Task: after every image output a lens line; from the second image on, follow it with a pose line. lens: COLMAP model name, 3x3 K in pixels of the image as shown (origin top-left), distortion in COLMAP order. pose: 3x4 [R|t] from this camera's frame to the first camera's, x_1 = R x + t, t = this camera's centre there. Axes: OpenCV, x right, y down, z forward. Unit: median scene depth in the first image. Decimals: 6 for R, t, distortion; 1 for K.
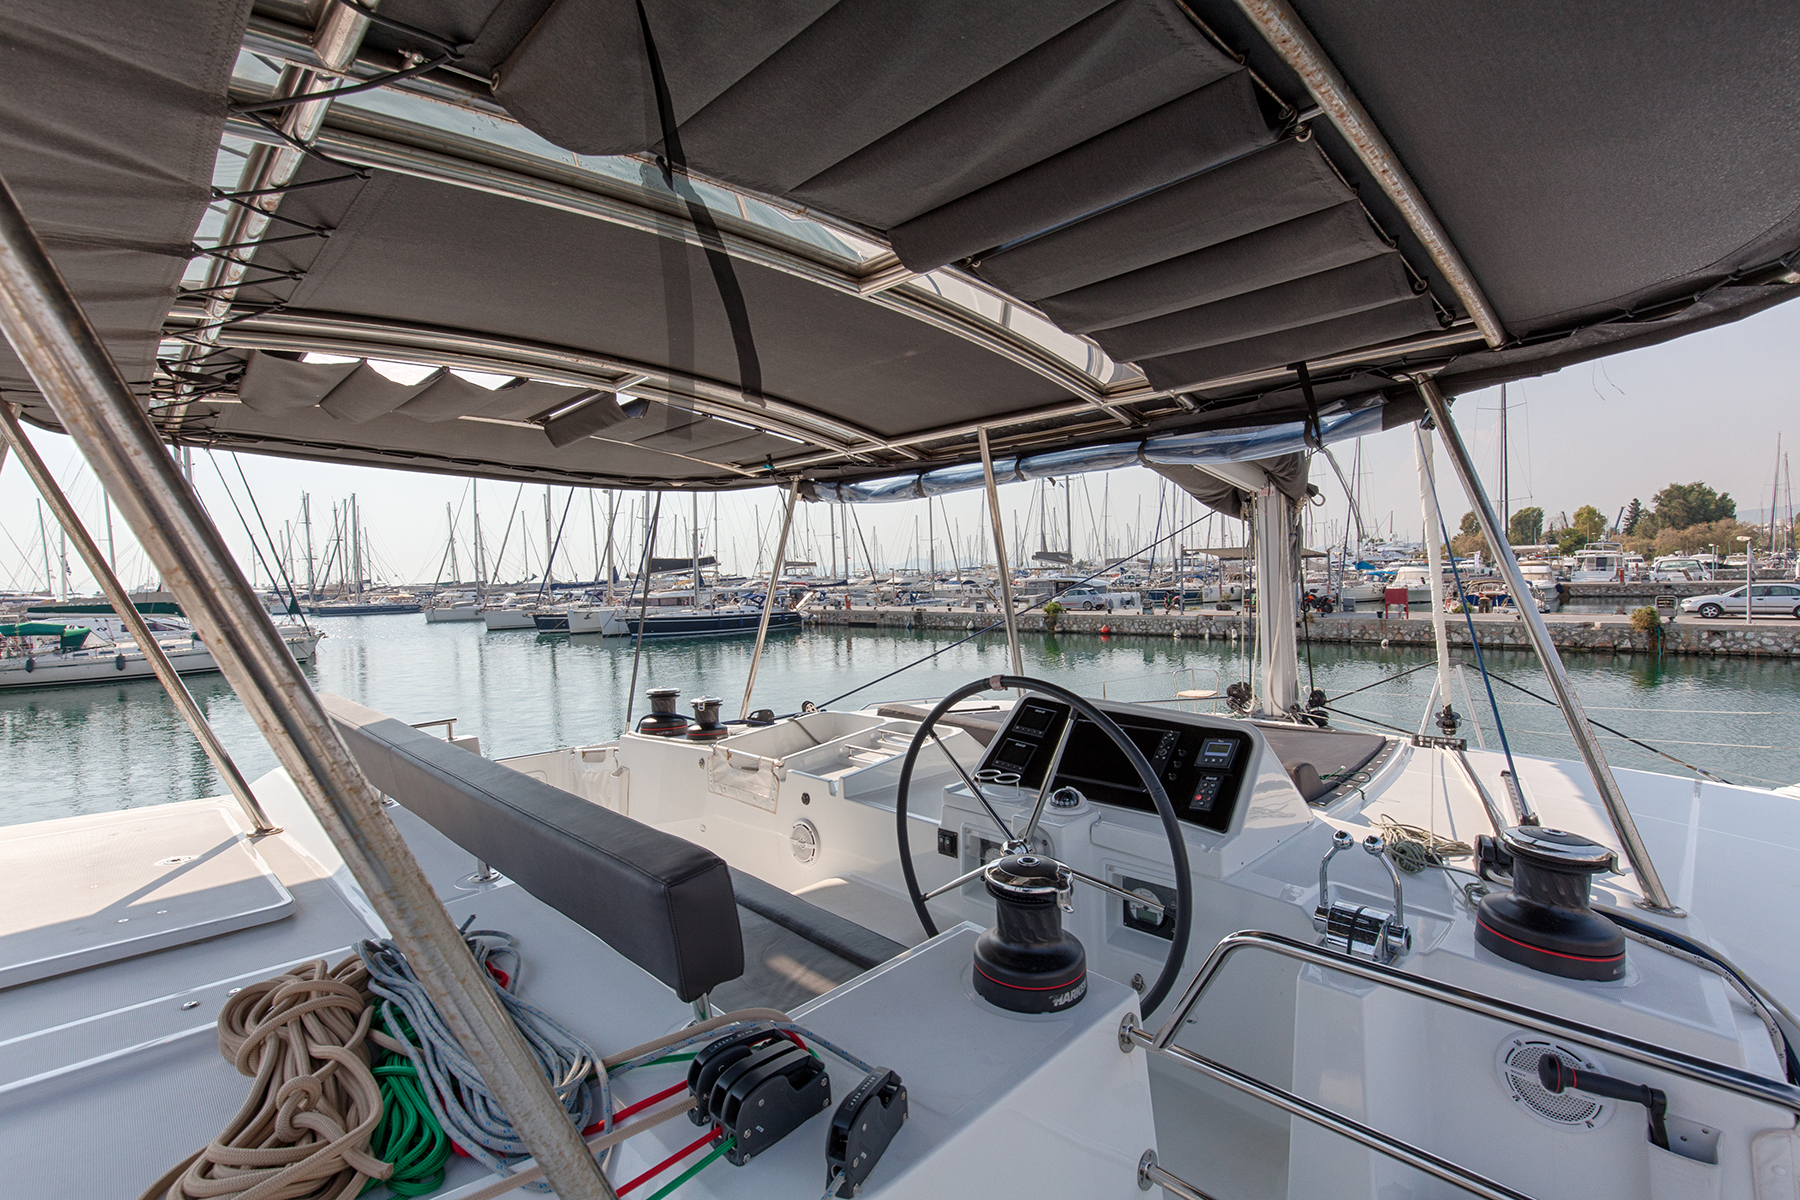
lens RADIAL K [[826.1, 0, 899.0], [0, 826.1, 599.3], [0, 0, 1]] dist [0.010803, 0.000157]
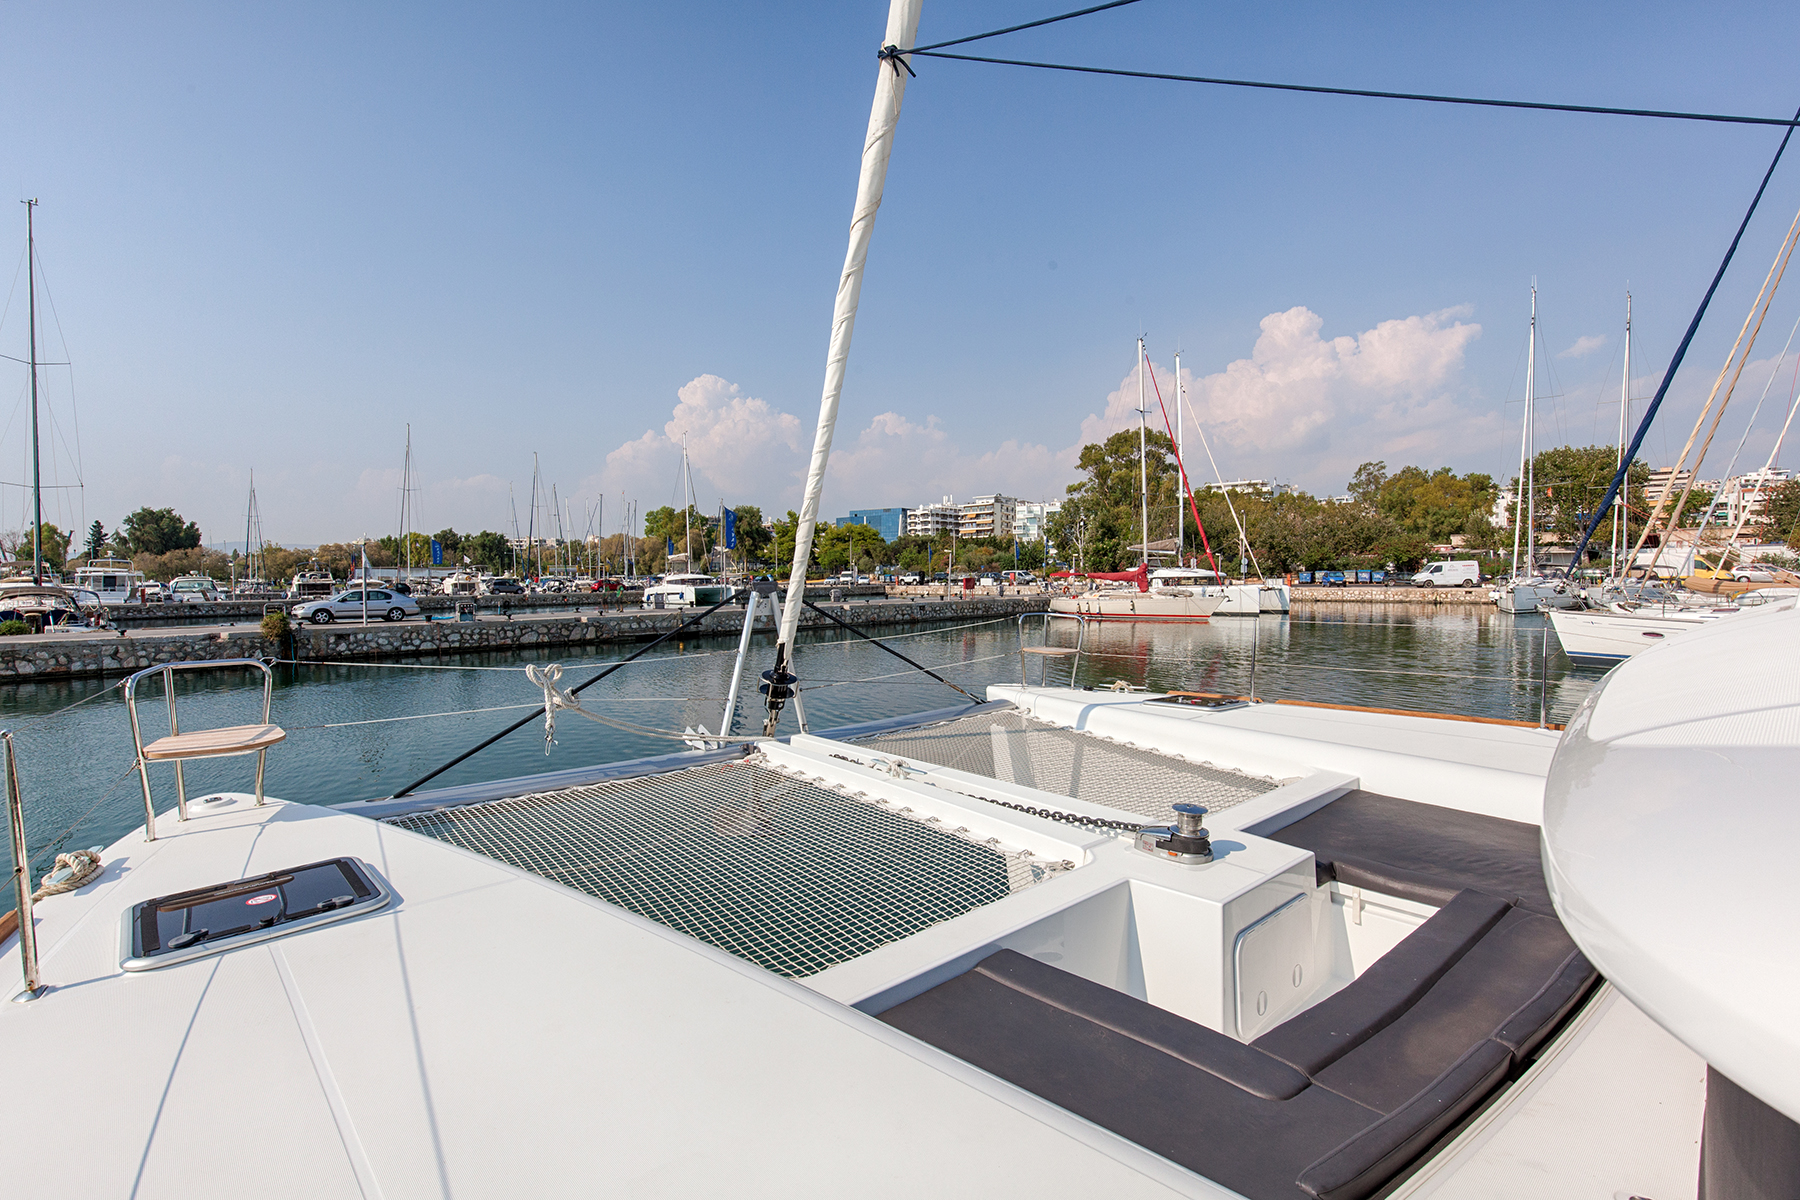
lens RADIAL K [[826.1, 0, 893.7], [0, 826.1, 596.7], [0, 0, 1]] dist [0.010803, 0.000157]
pose [[0.046588, 0.003307, 0.998909, 0.026986], [0.046728, 0.998893, -0.005487, 0.025806], [-0.997821, 0.046933, 0.046382, 0.266651]]
